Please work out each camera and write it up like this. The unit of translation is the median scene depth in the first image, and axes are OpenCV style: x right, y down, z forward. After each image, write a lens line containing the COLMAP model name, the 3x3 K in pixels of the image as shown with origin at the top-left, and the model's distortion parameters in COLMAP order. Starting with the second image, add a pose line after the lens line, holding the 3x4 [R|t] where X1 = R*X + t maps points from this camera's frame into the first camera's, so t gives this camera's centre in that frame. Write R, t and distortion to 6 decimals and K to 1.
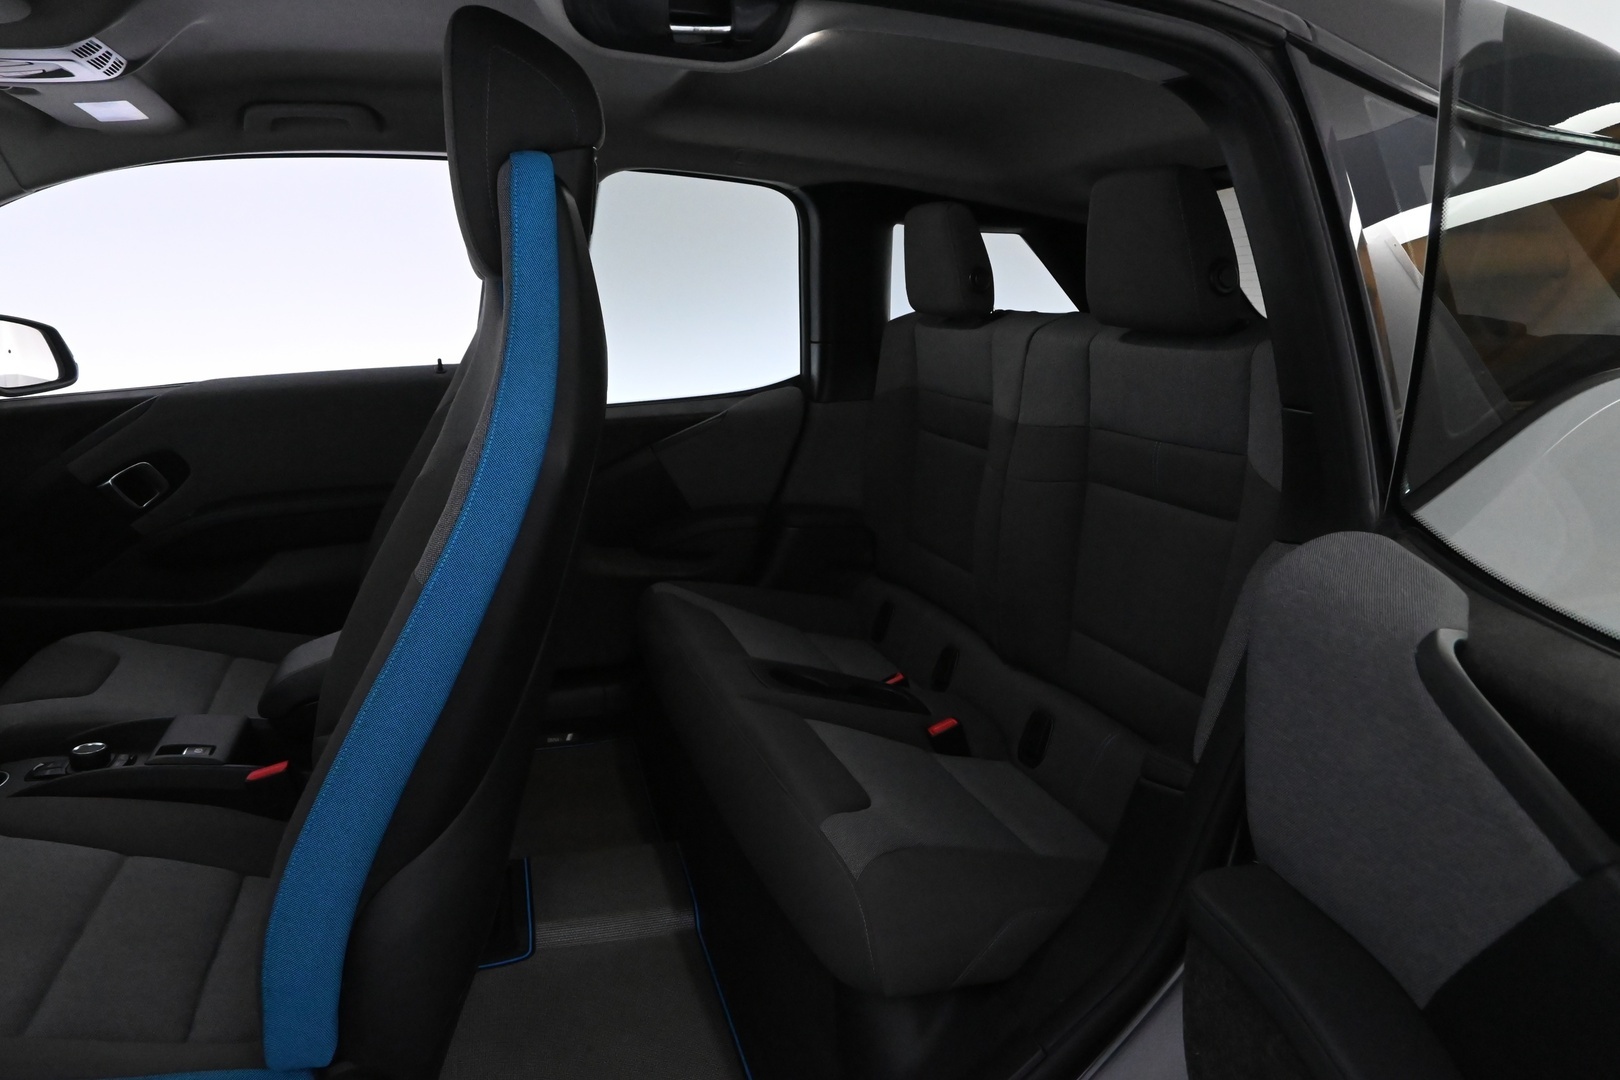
lens RADIAL K [[1113.1, 0, 810.0], [0, 1113.1, 540.0], [0, 0, 1]] dist [0.001595, 0.001854]
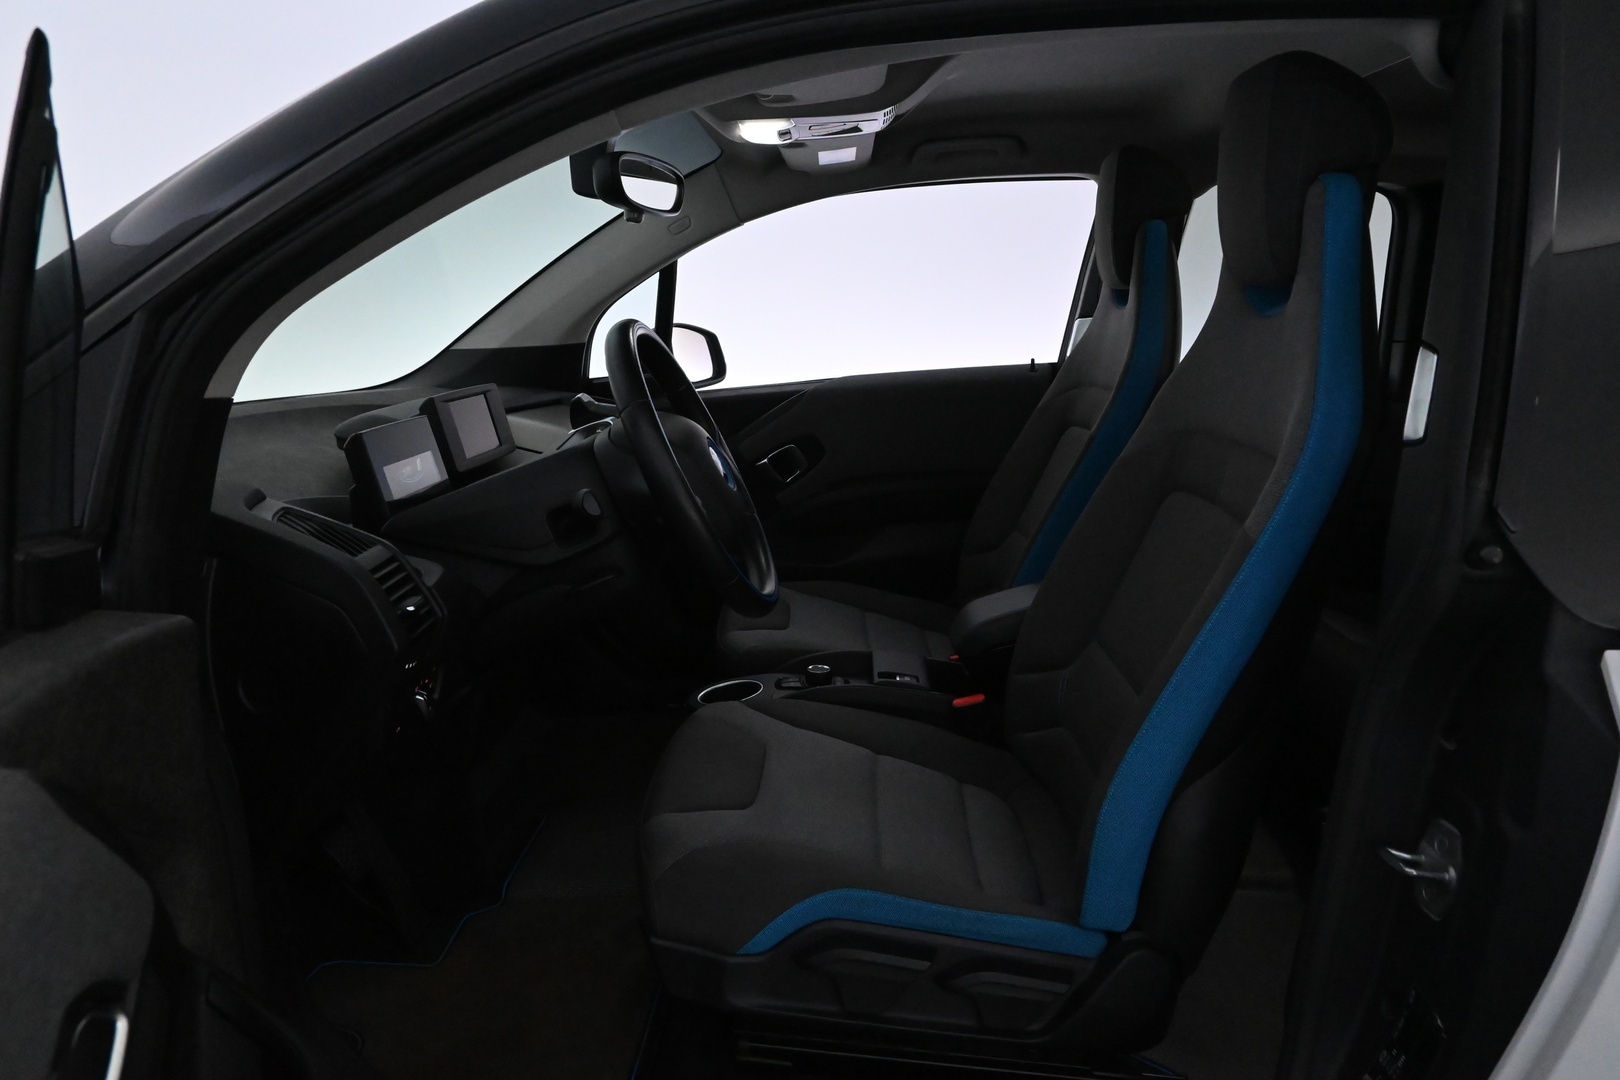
lens RADIAL K [[1113.1, 0, 810.0], [0, 1113.1, 540.0], [0, 0, 1]] dist [0.001595, 0.001854]
pose [[0.942441, 0.052740, -0.330188, -0.202846], [-0.054164, 0.998520, 0.004893, 0.030142], [0.329957, 0.013273, 0.943903, -0.145860]]
